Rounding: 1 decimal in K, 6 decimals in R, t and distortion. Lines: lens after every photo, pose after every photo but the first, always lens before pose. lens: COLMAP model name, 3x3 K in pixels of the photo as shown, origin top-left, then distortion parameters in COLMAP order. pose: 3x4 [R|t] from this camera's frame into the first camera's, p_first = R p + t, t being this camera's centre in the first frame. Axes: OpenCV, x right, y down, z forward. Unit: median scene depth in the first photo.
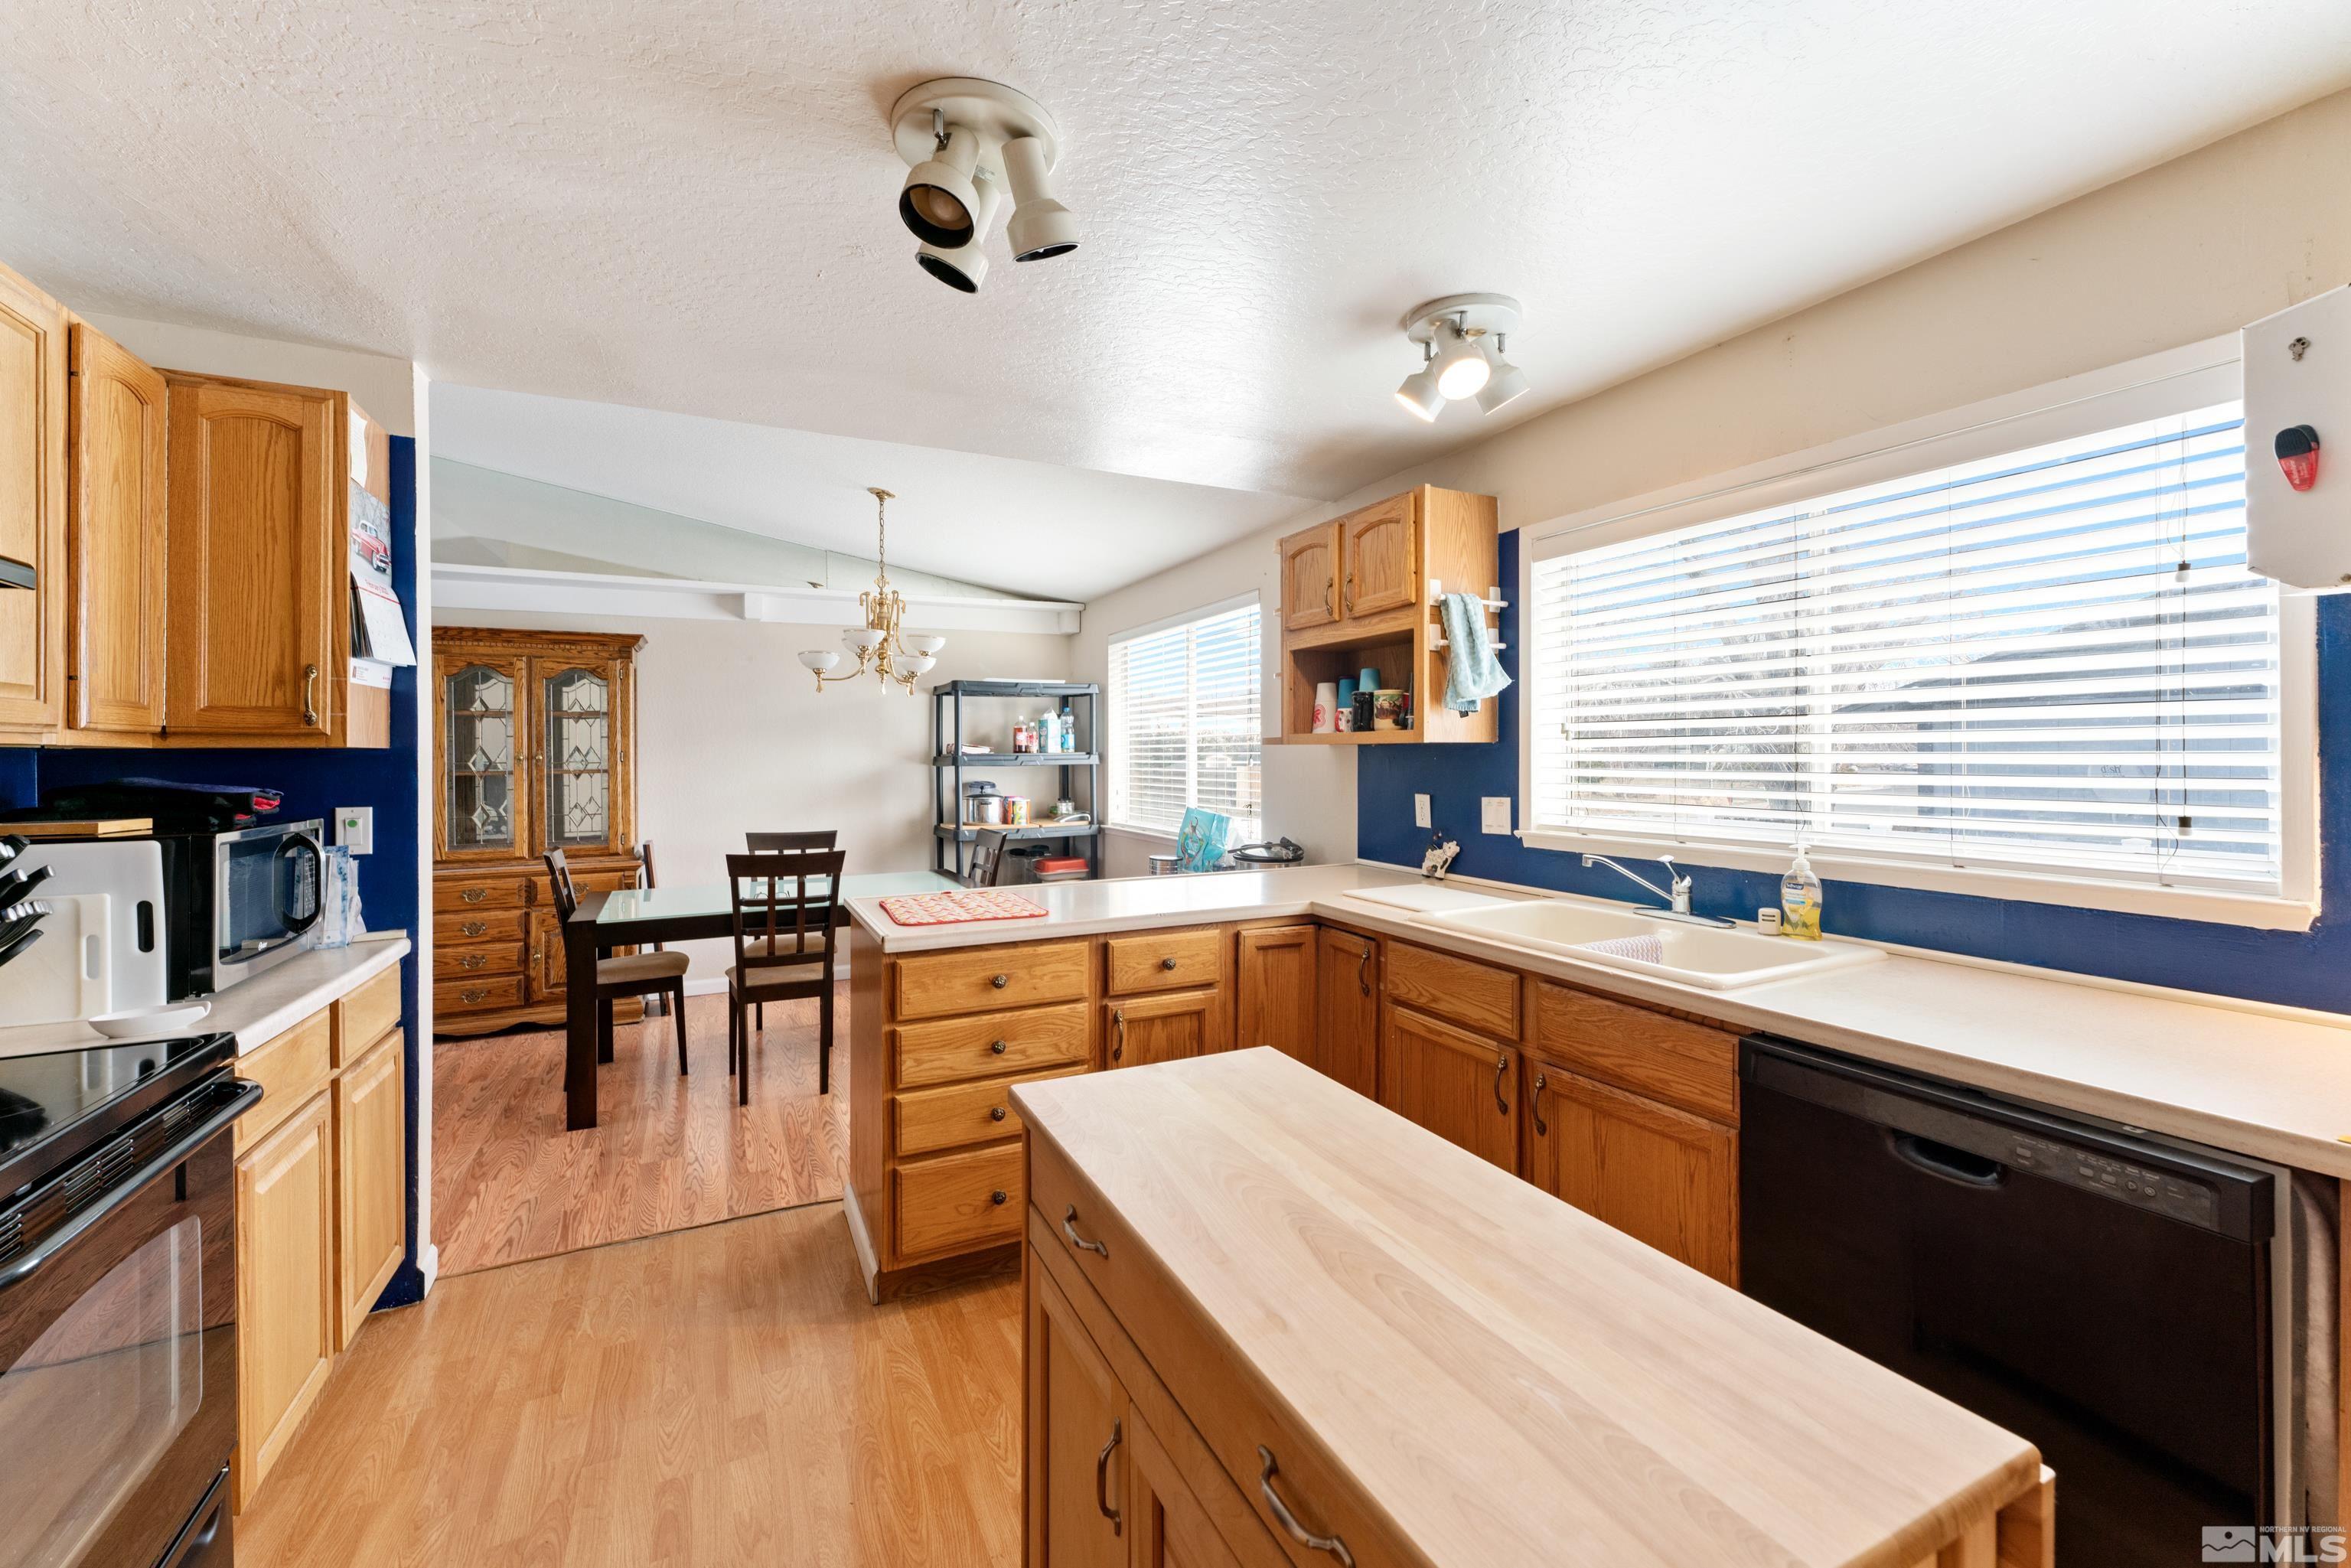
lens RADIAL K [[946.5, 0, 1176.7], [0, 946.5, 747.3], [0, 0, 1]] dist [0.000258, -0.000490]
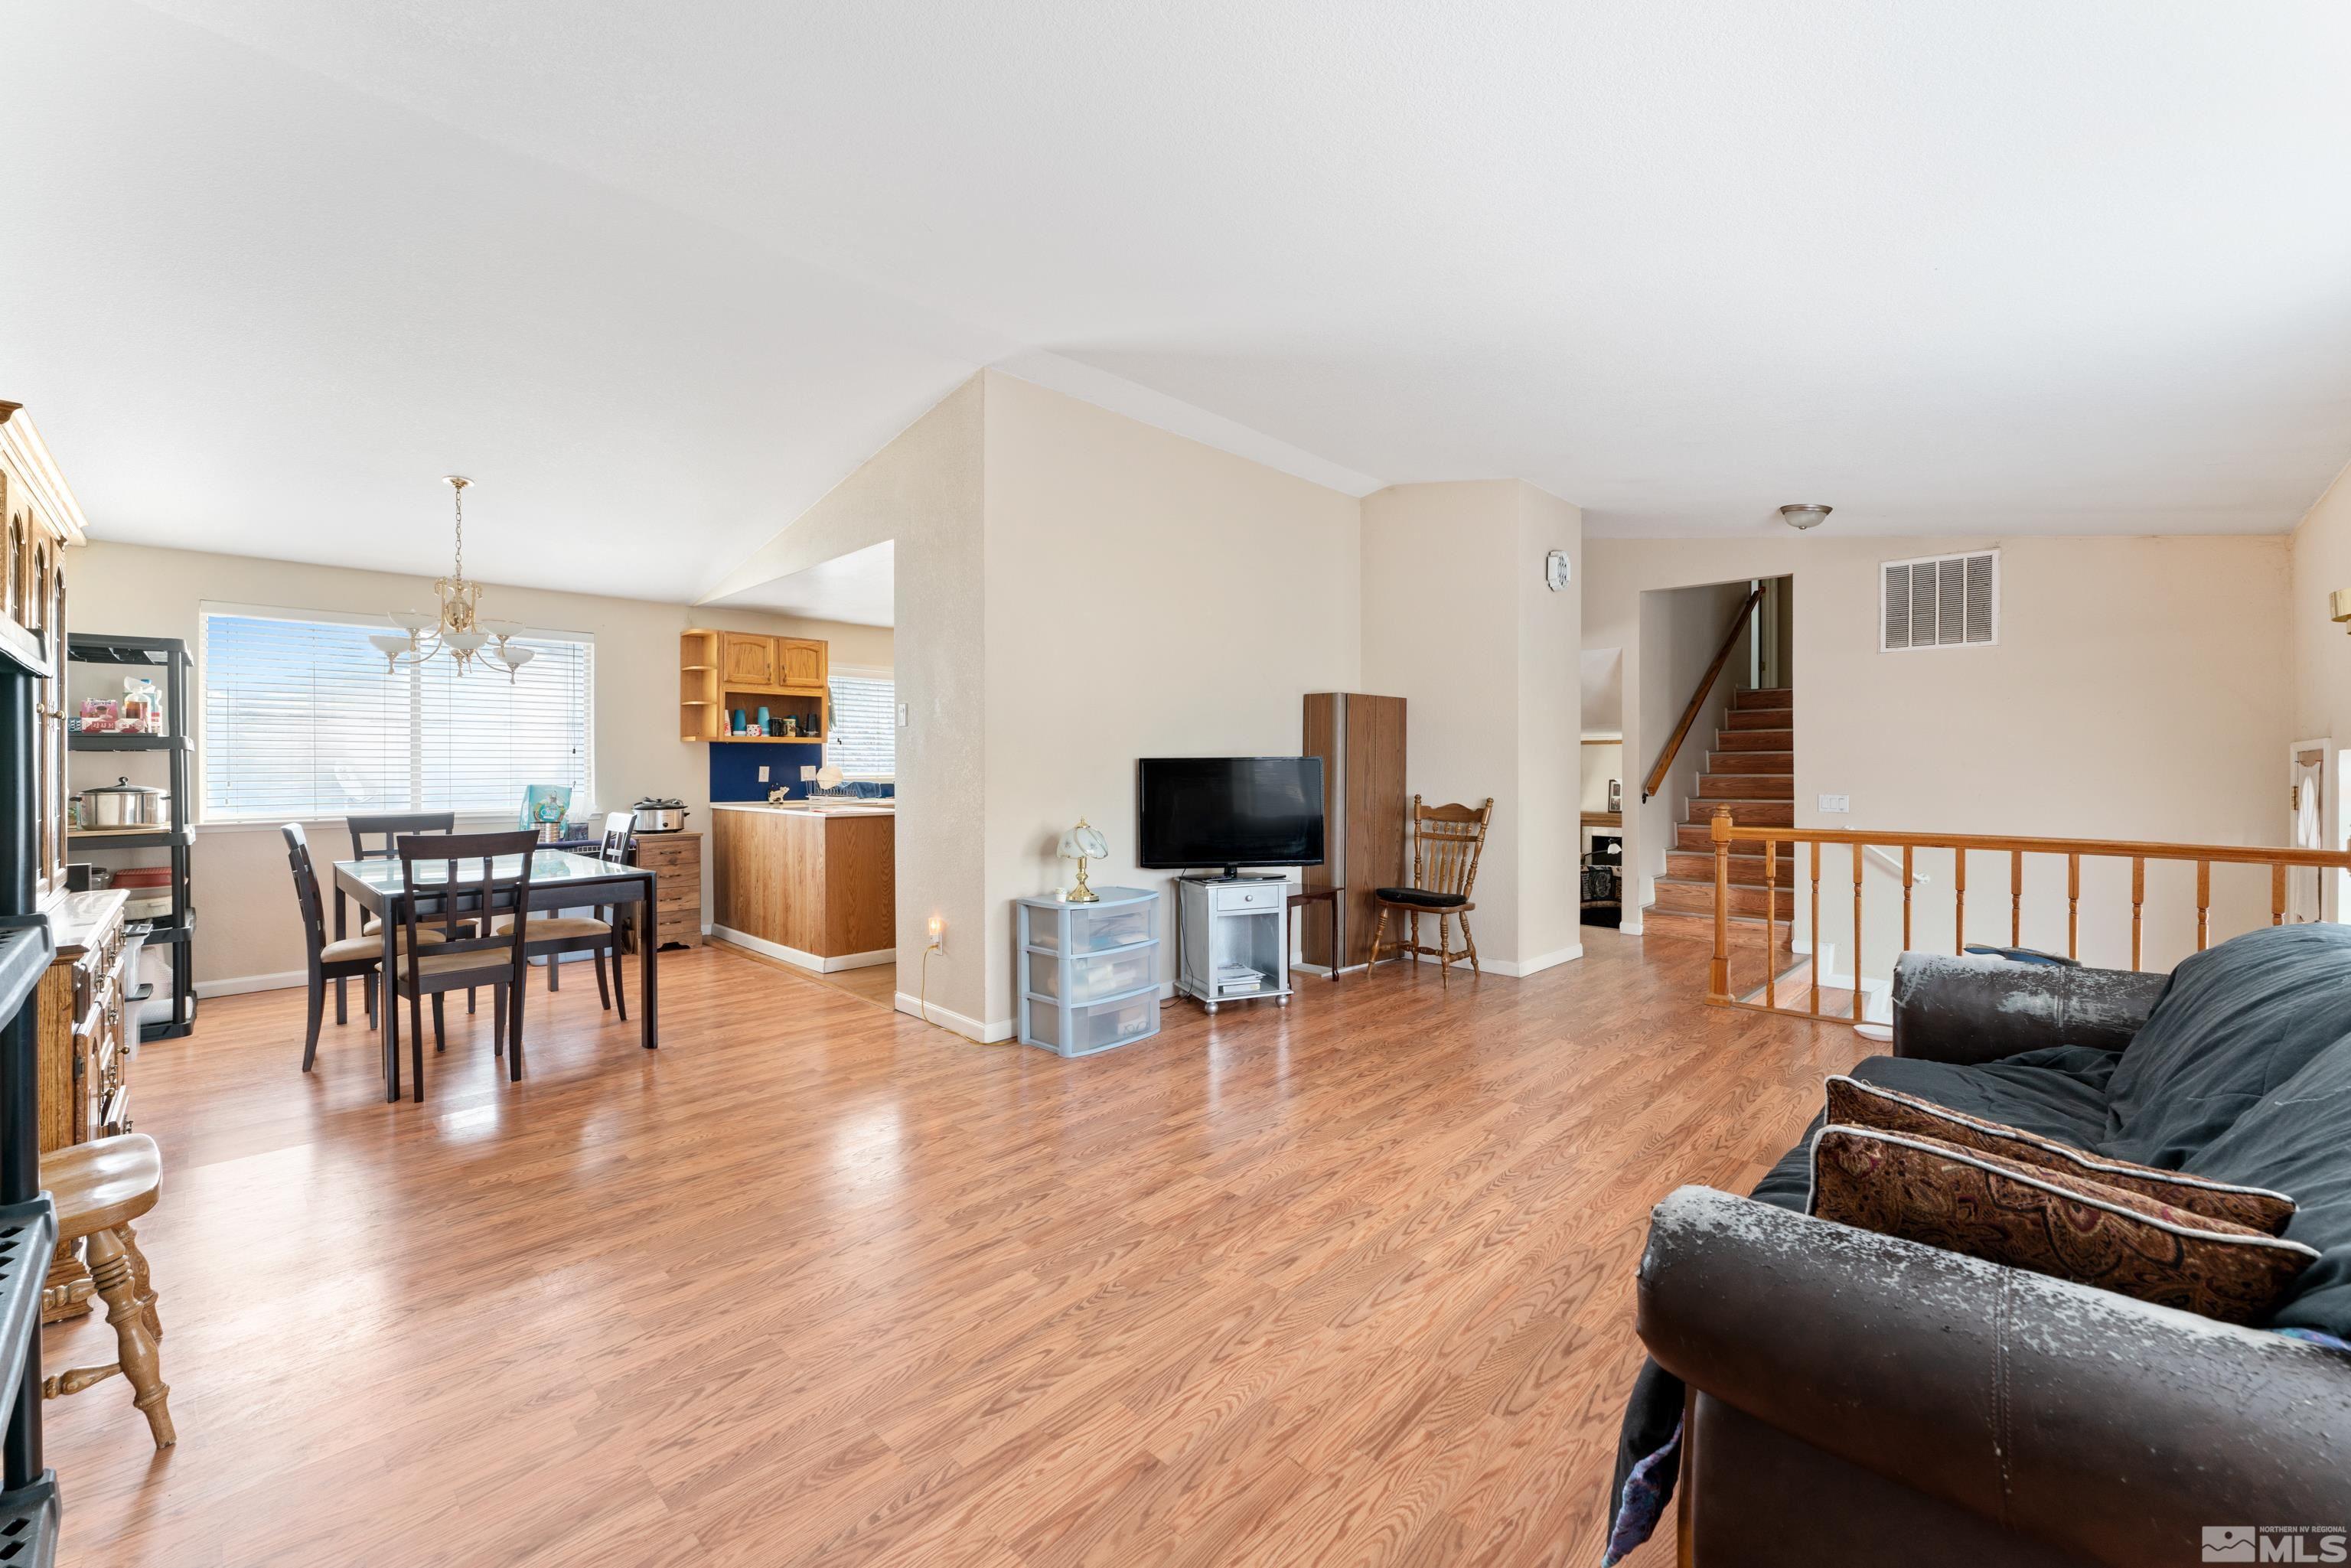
lens RADIAL K [[946.5, 0, 1188.2], [0, 946.5, 764.9], [0, 0, 1]] dist [0.000258, -0.000490]
pose [[-0.334915, 0.005986, 0.942229, -2.398642], [-0.003742, 0.999963, -0.007683, 0.067102], [-0.942241, -0.006099, -0.334880, 0.926518]]
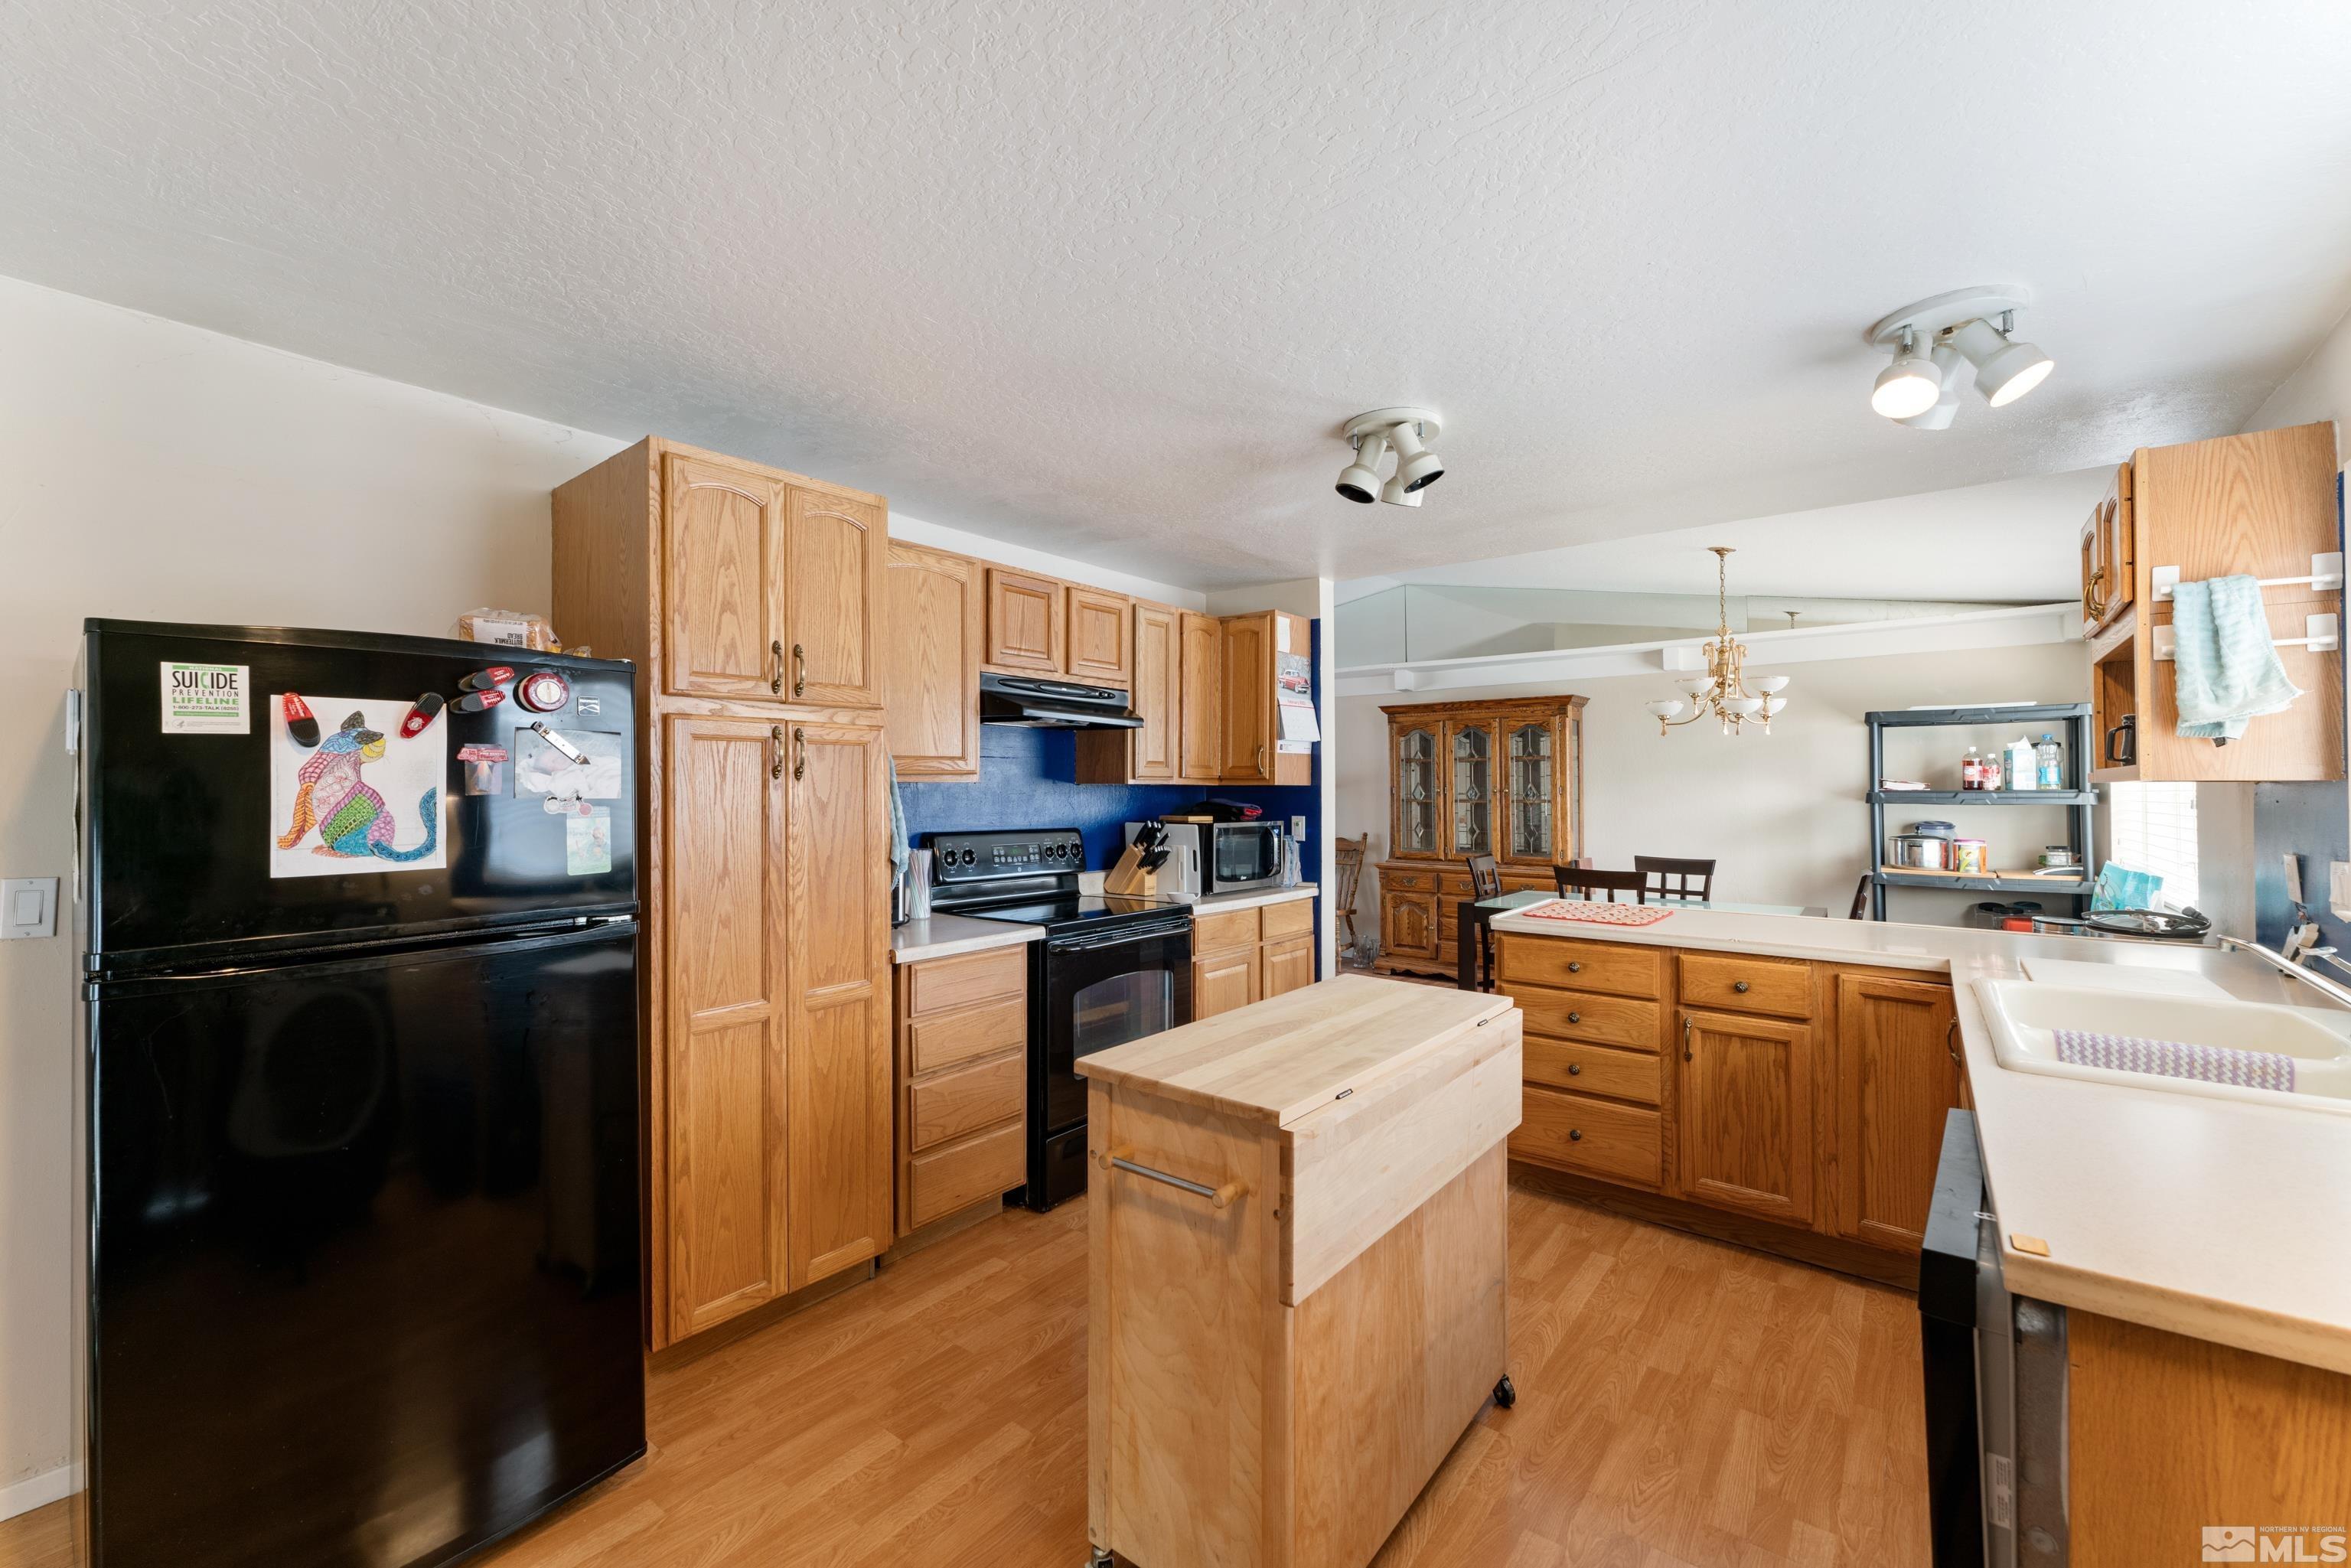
lens RADIAL K [[946.5, 0, 1184.2], [0, 946.5, 764.2], [0, 0, 1]] dist [0.000258, -0.000490]
pose [[0.435899, -0.016561, -0.899843, 0.605711], [0.001808, 0.999845, -0.017526, -0.006910], [0.899994, 0.006012, 0.435862, -0.036787]]
